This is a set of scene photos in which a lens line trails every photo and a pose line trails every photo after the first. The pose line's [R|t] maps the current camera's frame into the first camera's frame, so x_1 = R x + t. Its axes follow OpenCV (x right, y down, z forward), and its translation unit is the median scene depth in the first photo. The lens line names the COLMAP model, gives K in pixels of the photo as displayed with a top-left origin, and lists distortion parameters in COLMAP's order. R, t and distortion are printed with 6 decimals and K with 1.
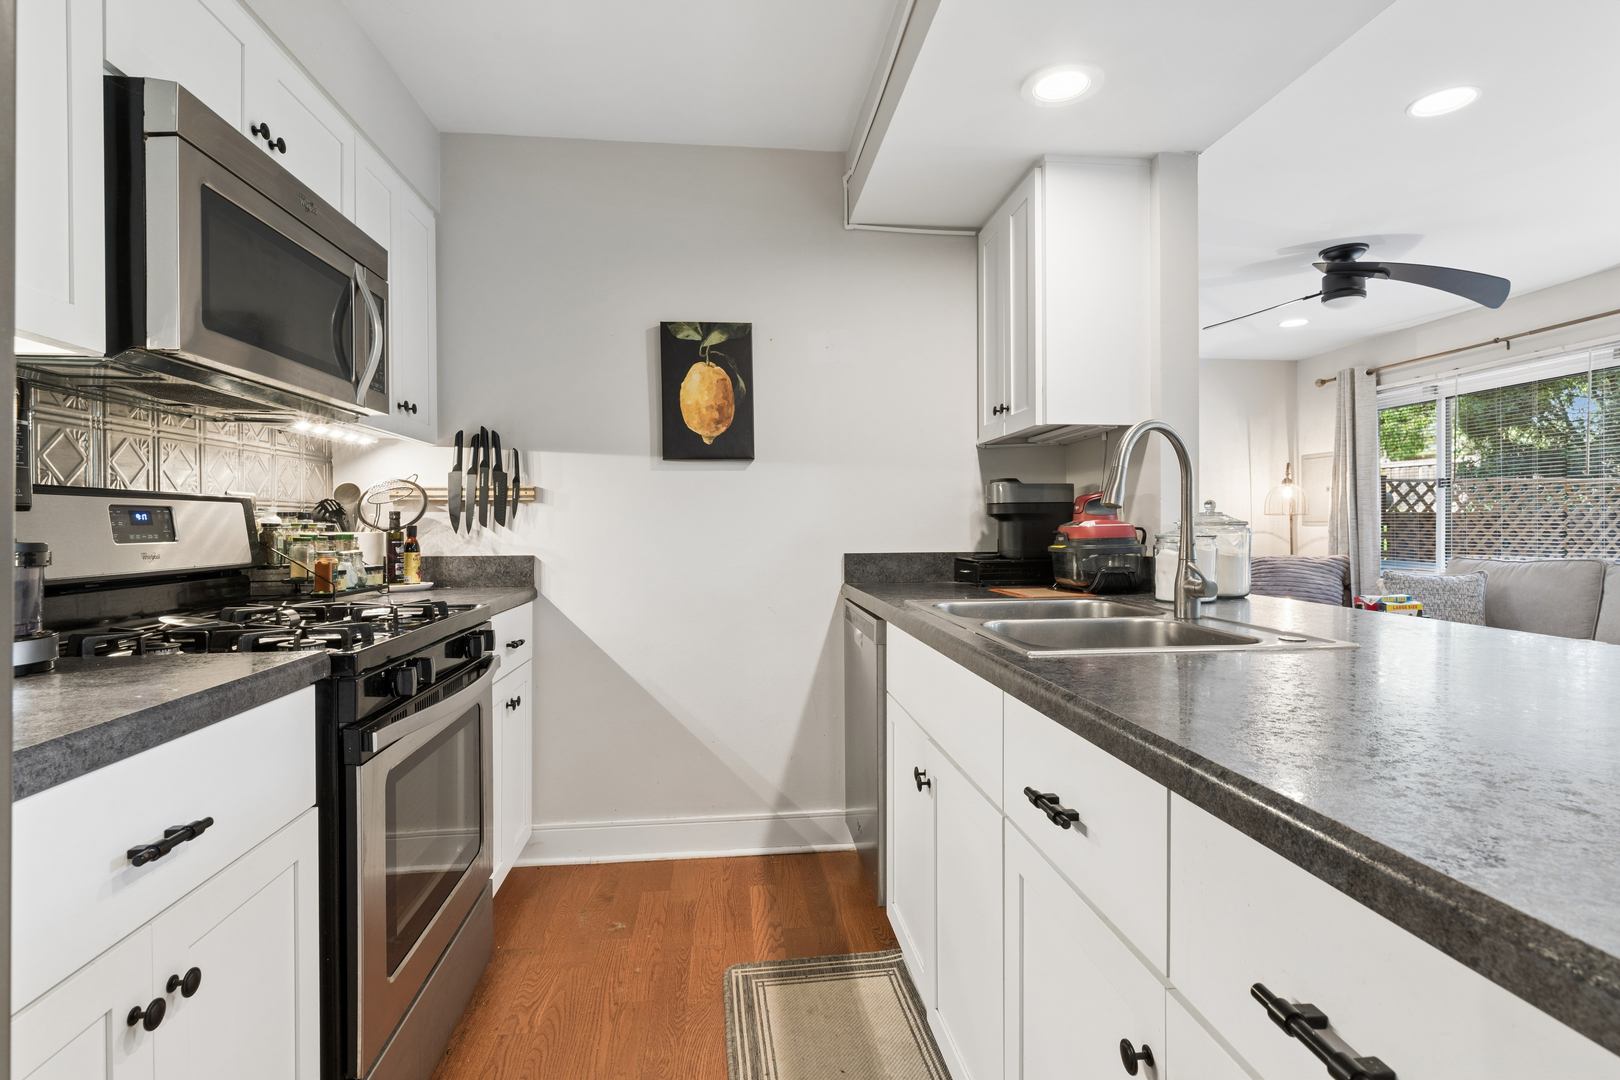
lens RADIAL K [[785.2, 0, 807.0], [0, 785.2, 500.5], [0, 0, 1]] dist [0.000903, 0.000402]
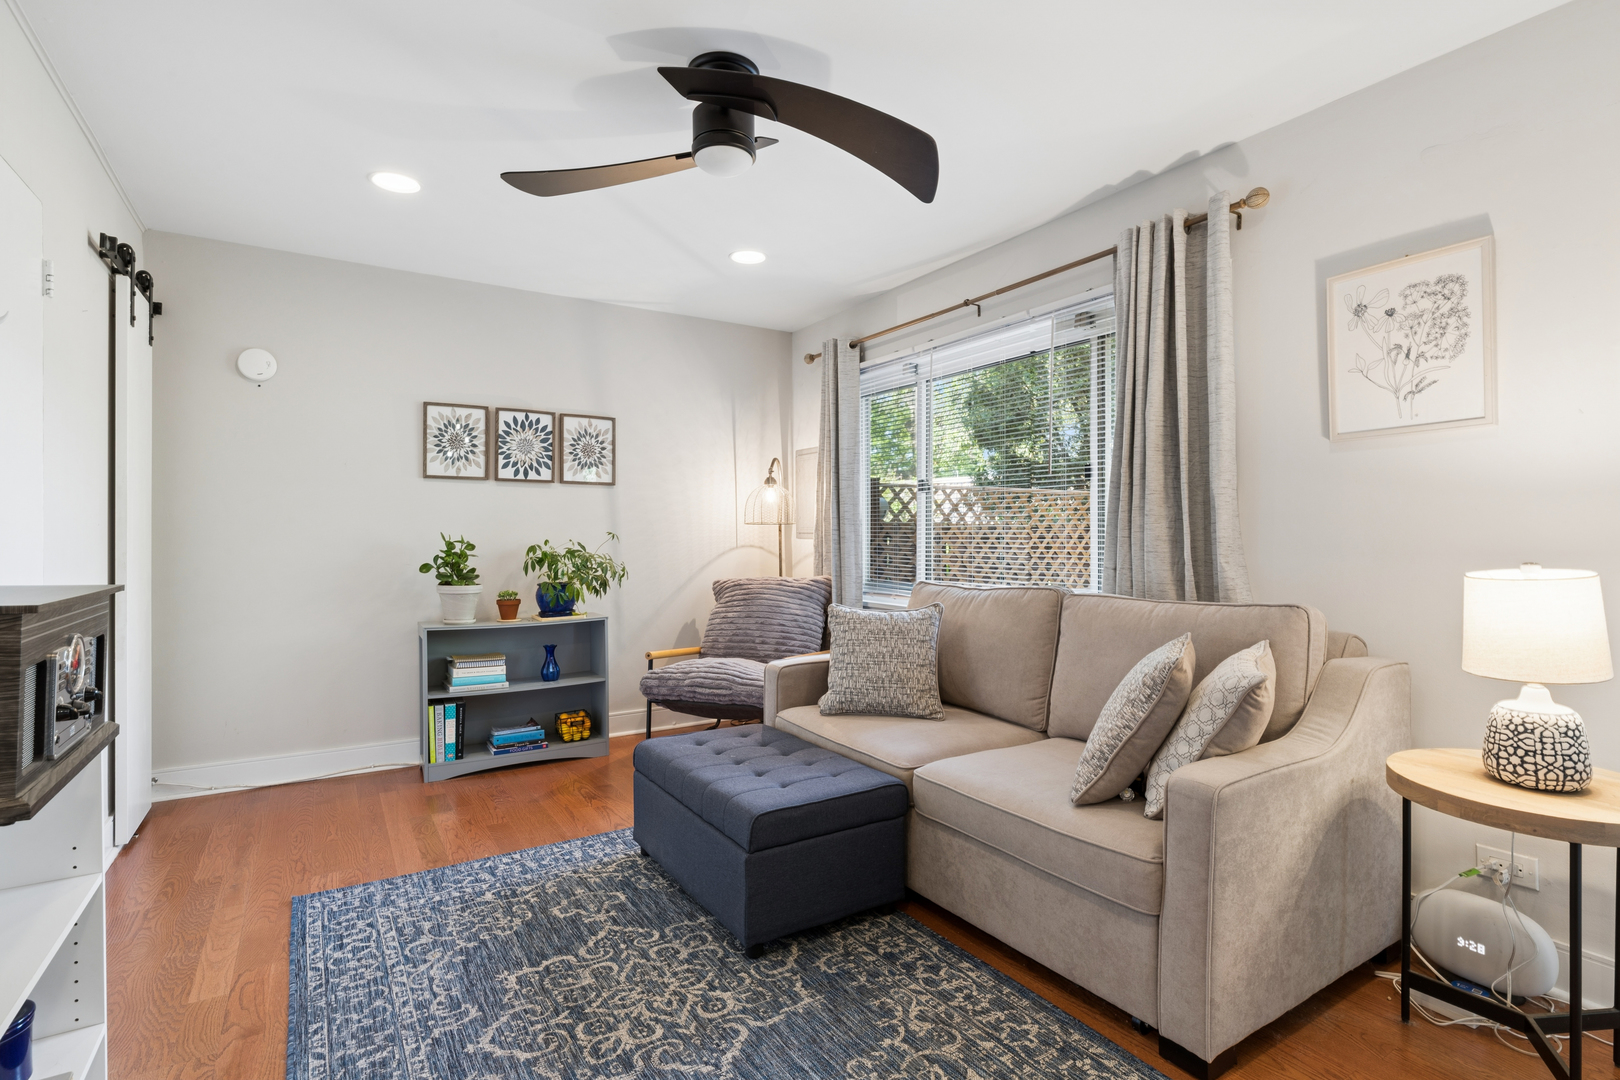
lens RADIAL K [[788.5, 0, 810.8], [0, 788.5, 529.1], [0, 0, 1]] dist [-0.001764, 0.000767]
pose [[0.899807, 0.010371, 0.436165, 0.330883], [-0.024153, 0.999368, 0.026064, 0.001327], [-0.435620, -0.033988, 0.899489, 0.297658]]
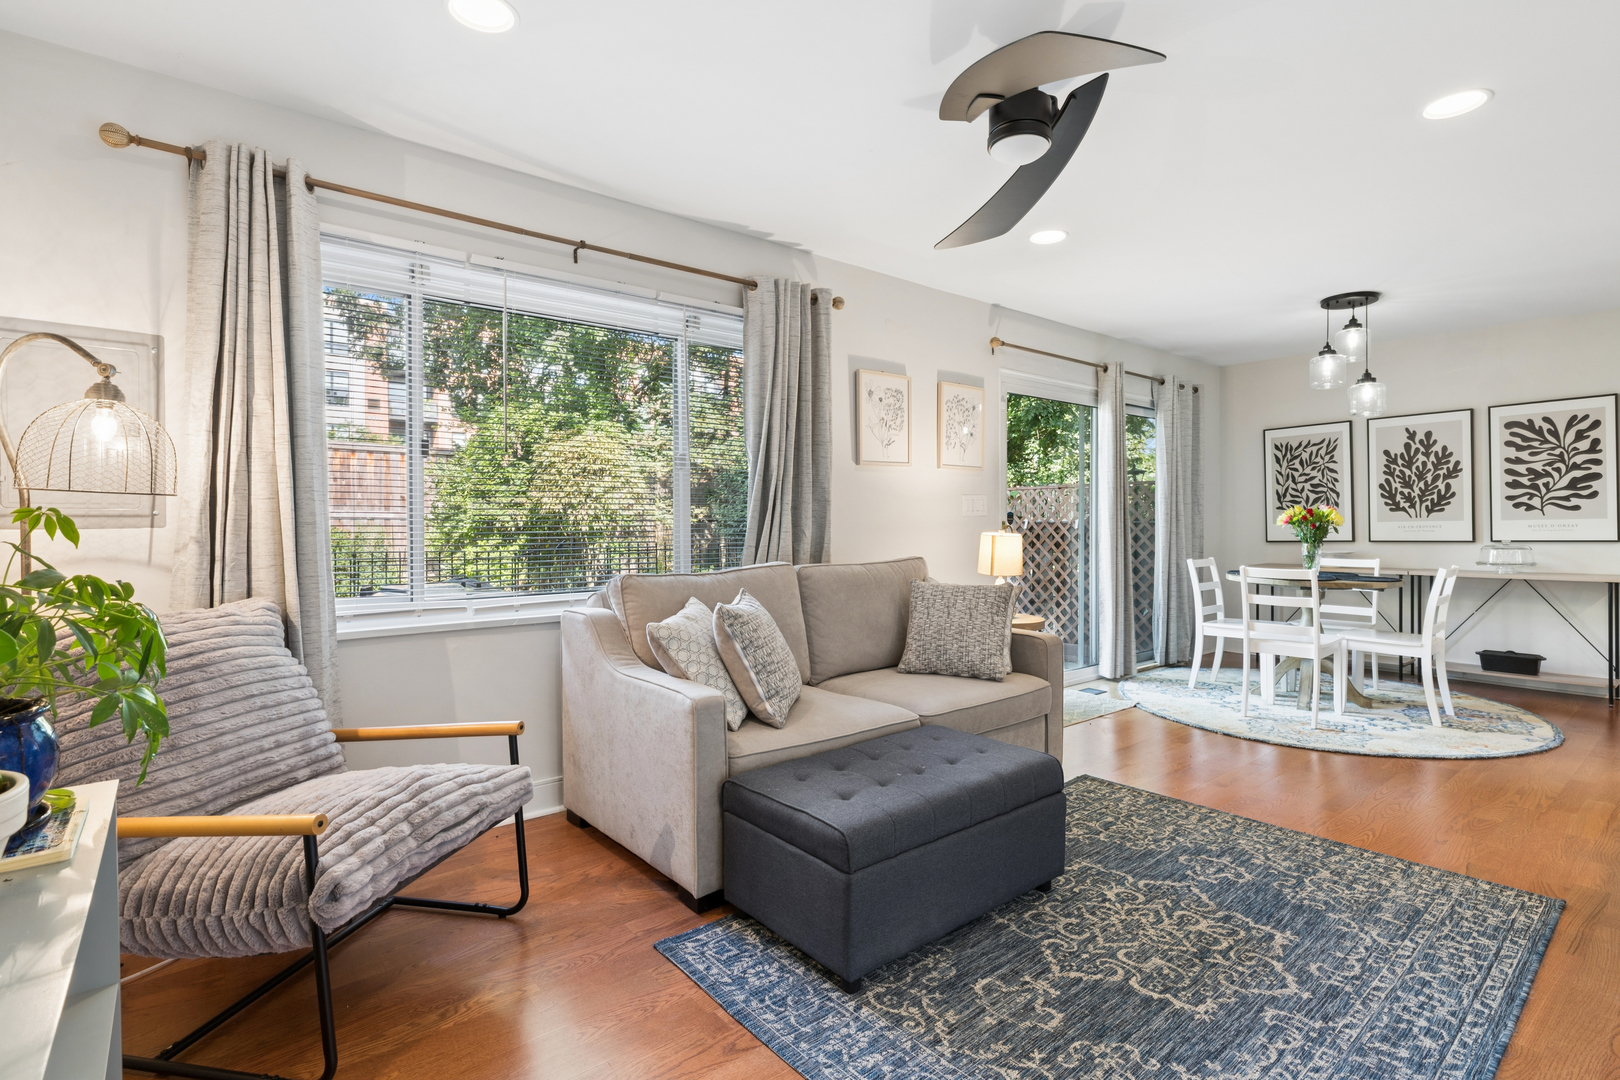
lens RADIAL K [[788.5, 0, 810.8], [0, 788.5, 529.1], [0, 0, 1]] dist [-0.001764, 0.000767]
pose [[-0.549482, 0.002877, 0.835501, 0.188275], [-0.024652, 0.999503, -0.019655, 0.032182], [-0.835142, -0.031397, -0.549138, 0.974485]]
